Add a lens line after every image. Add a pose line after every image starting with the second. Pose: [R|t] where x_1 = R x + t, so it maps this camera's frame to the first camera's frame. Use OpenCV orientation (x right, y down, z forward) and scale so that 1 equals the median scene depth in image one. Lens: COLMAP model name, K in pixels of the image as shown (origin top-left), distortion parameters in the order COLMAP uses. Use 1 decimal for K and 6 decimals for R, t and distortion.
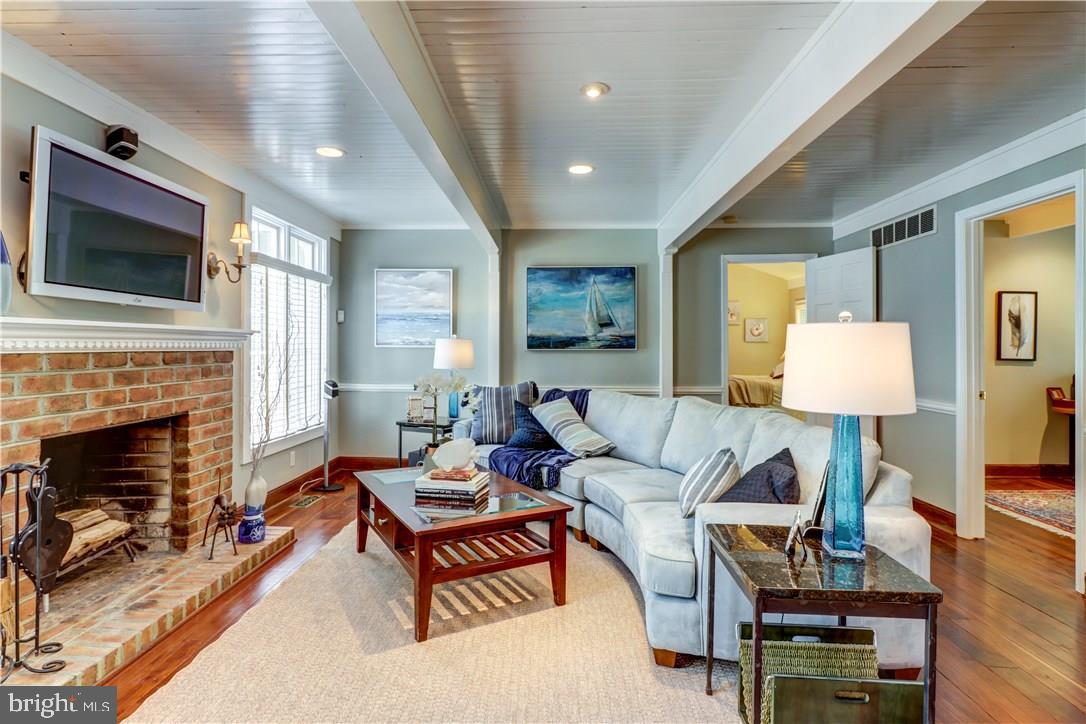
lens RADIAL K [[553.8, 0, 528.4], [0, 553.8, 347.5], [0, 0, 1]] dist [0.000640, -0.000741]
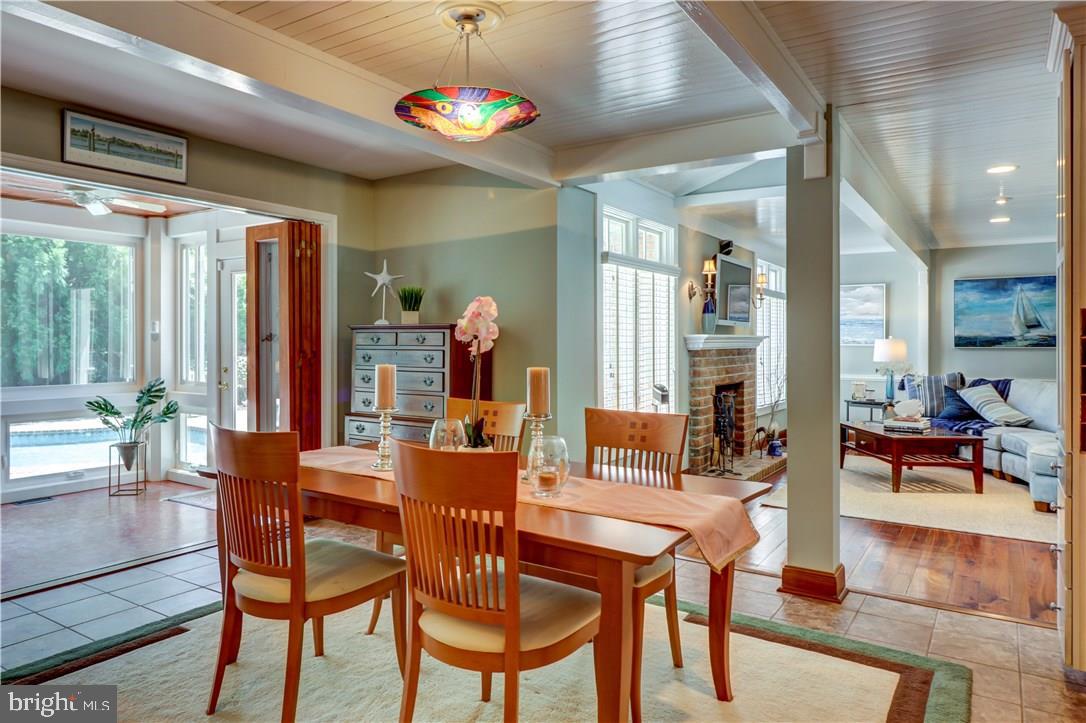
lens RADIAL K [[713.0, 0, 526.3], [0, 713.0, 345.5], [0, 0, 1]] dist [-0.003945, 0.002235]
pose [[0.859629, -0.000858, -0.510918, -0.015394], [0.001691, 0.999998, 0.001166, -0.005614], [0.510916, -0.001867, 0.859629, -1.113590]]
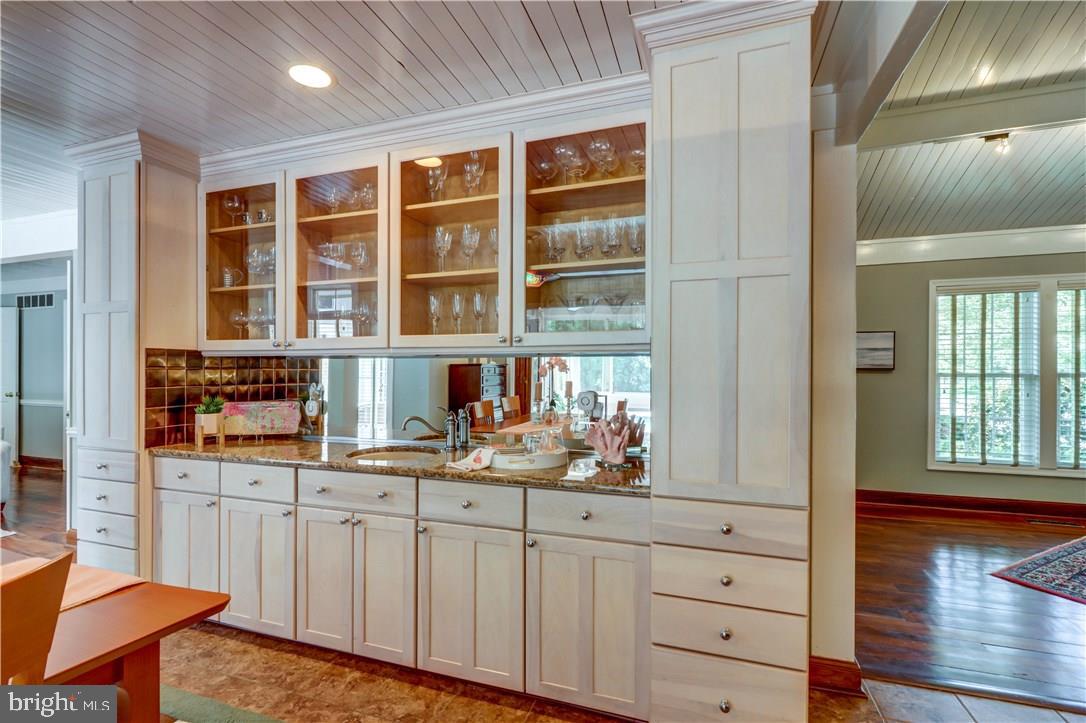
lens RADIAL K [[499.8, 0, 530.0], [0, 499.8, 370.2], [0, 0, 1]] dist [0.000592, -0.000026]
pose [[0.287350, -0.002923, 0.957821, -0.382861], [-0.004550, 0.999980, 0.004416, -0.016628], [-0.957815, -0.005627, 0.287331, -0.956891]]
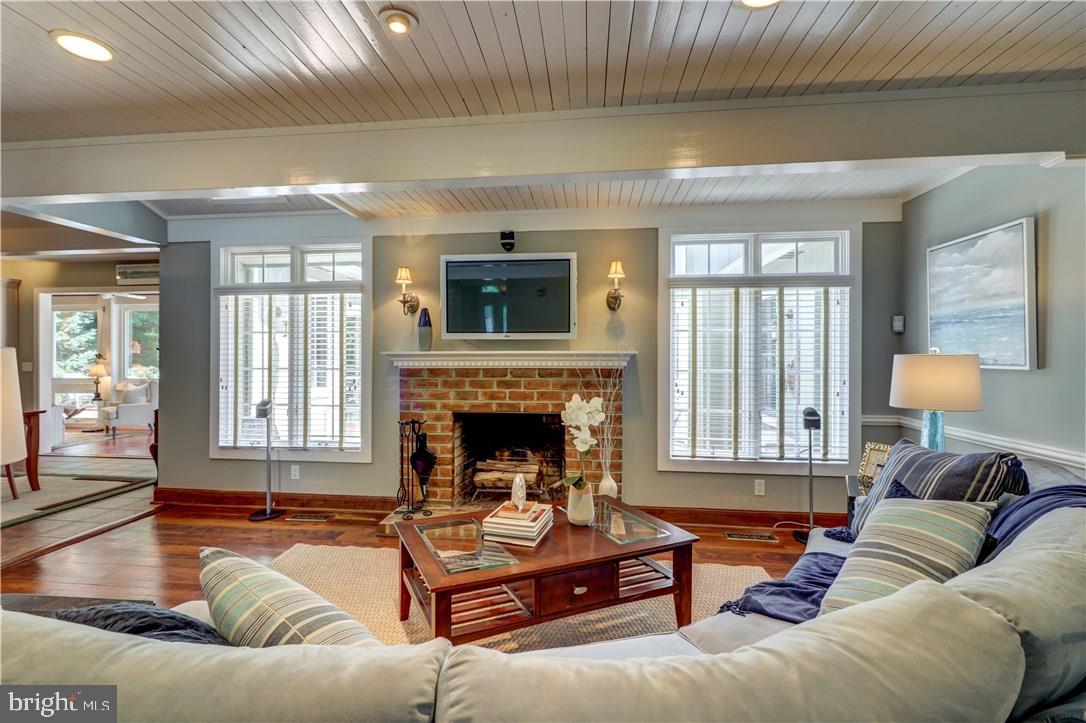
lens RADIAL K [[500.3, 0, 530.7], [0, 500.3, 354.5], [0, 0, 1]] dist [0.000288, -0.001332]
pose [[-0.070986, -0.007543, -0.997449, 0.487684], [-0.001058, 0.999971, -0.007487, -0.014307], [0.997477, 0.000524, -0.070992, 0.780080]]
